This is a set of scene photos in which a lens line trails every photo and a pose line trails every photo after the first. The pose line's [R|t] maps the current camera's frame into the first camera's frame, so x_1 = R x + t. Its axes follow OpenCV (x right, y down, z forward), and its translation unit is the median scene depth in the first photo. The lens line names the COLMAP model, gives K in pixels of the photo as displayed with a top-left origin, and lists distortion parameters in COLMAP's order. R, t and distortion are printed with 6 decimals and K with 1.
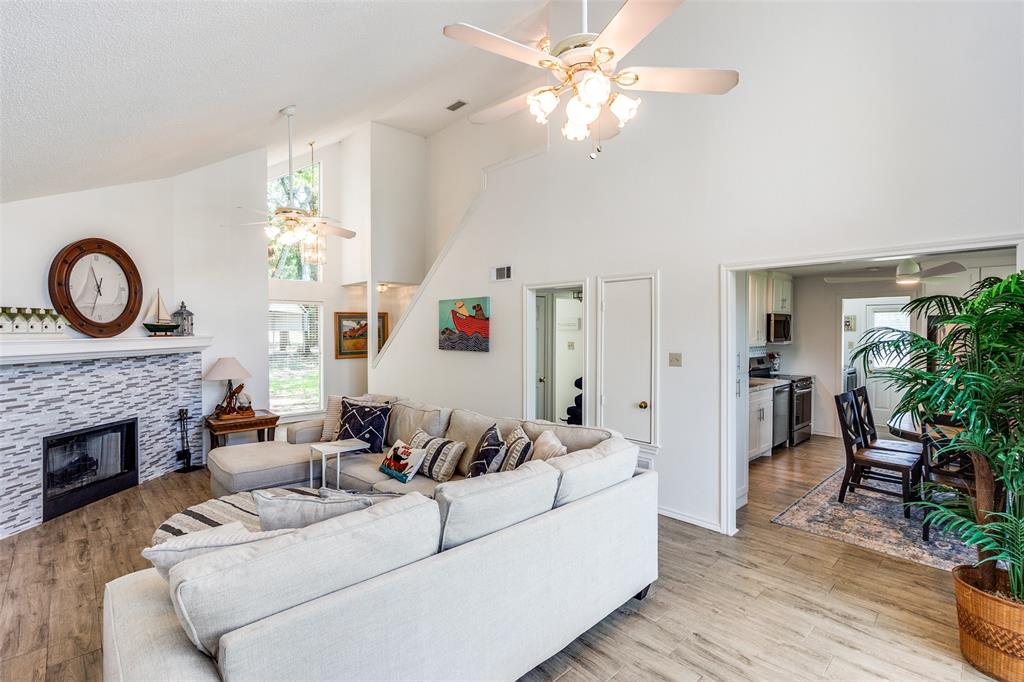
lens RADIAL K [[471.1, 0, 512.0], [0, 471.1, 341.0], [0, 0, 1]] dist [-0.002841, -0.000619]
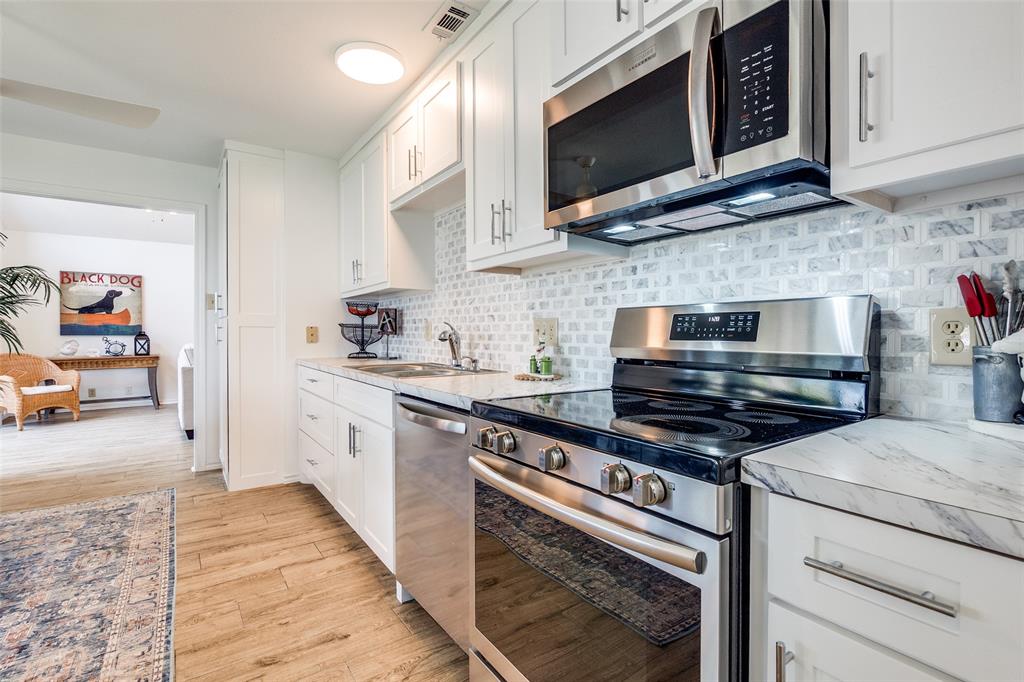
lens RADIAL K [[471.1, 0, 512.0], [0, 471.1, 341.0], [0, 0, 1]] dist [-0.002841, -0.000619]
pose [[-0.122343, 0.019094, -0.992304, 1.184156], [-0.021484, 0.999530, 0.021882, 0.079726], [0.992255, 0.023996, -0.121875, 1.535839]]
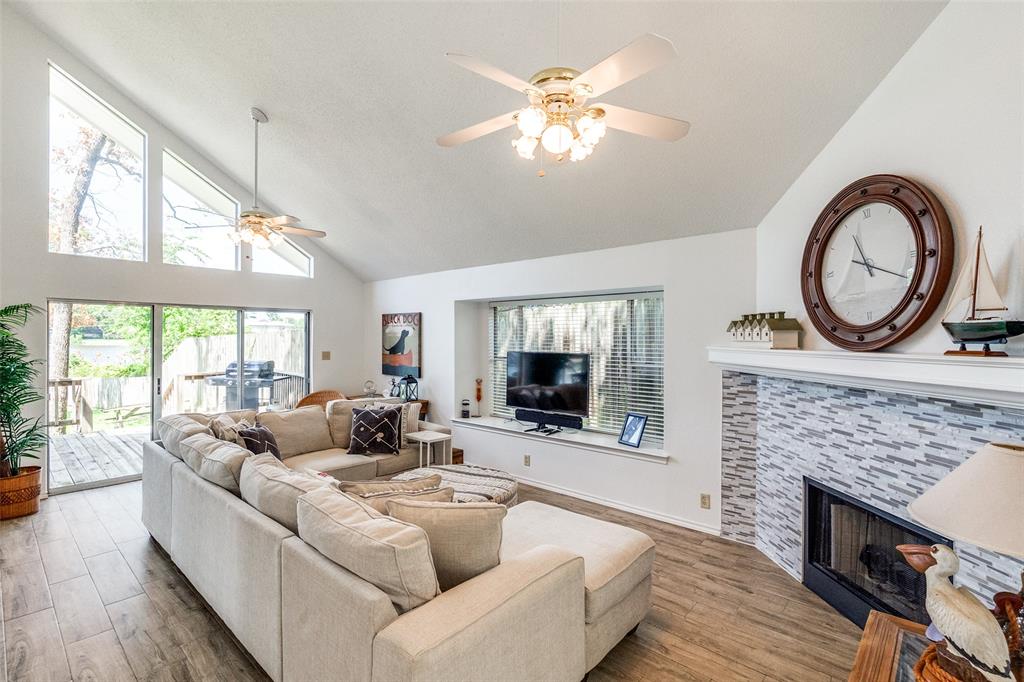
lens RADIAL K [[471.1, 0, 512.0], [0, 471.1, 341.0], [0, 0, 1]] dist [-0.002841, -0.000619]
pose [[-0.996112, -0.000583, -0.088096, -0.405679], [-0.003230, 0.999547, 0.029911, -0.036422], [0.088039, 0.030079, -0.995663, 1.572808]]
